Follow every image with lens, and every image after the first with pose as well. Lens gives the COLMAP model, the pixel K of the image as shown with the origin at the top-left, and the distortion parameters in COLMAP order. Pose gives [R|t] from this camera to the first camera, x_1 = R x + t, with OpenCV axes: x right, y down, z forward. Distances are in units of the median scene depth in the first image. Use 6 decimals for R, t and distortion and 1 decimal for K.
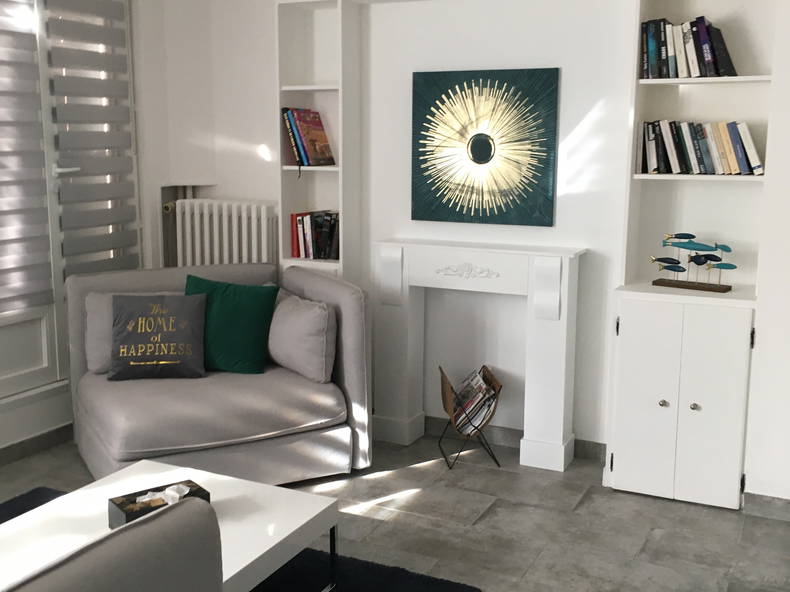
lens RADIAL K [[899.1, 0, 395.0], [0, 899.1, 296.0], [0, 0, 1]] dist [0.083869, -0.000534]
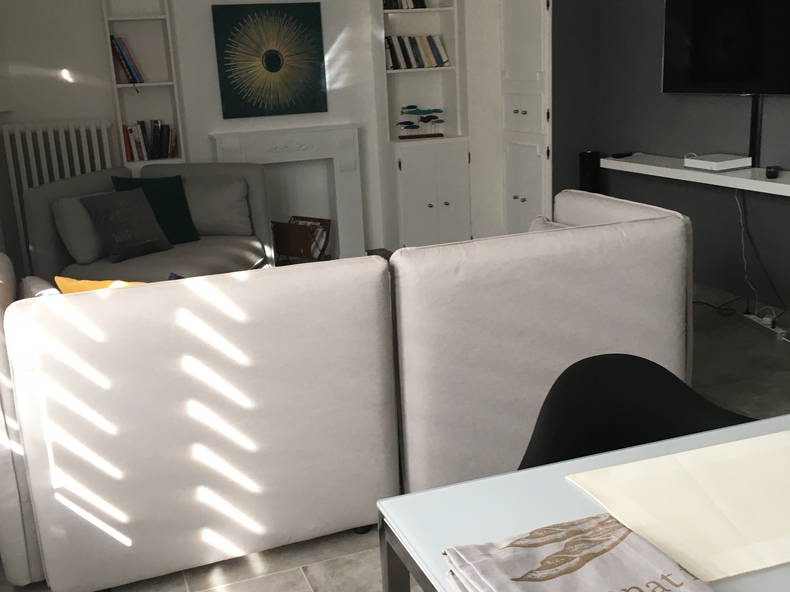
lens RADIAL K [[914.3, 0, 395.0], [0, 914.3, 296.0], [0, 0, 1]] dist [0.085387, 0.002124]
pose [[0.698284, -0.223013, 0.680194, -0.885158], [0.180747, 0.974371, 0.133910, 0.038531], [-0.692625, 0.029436, 0.720697, -0.167439]]
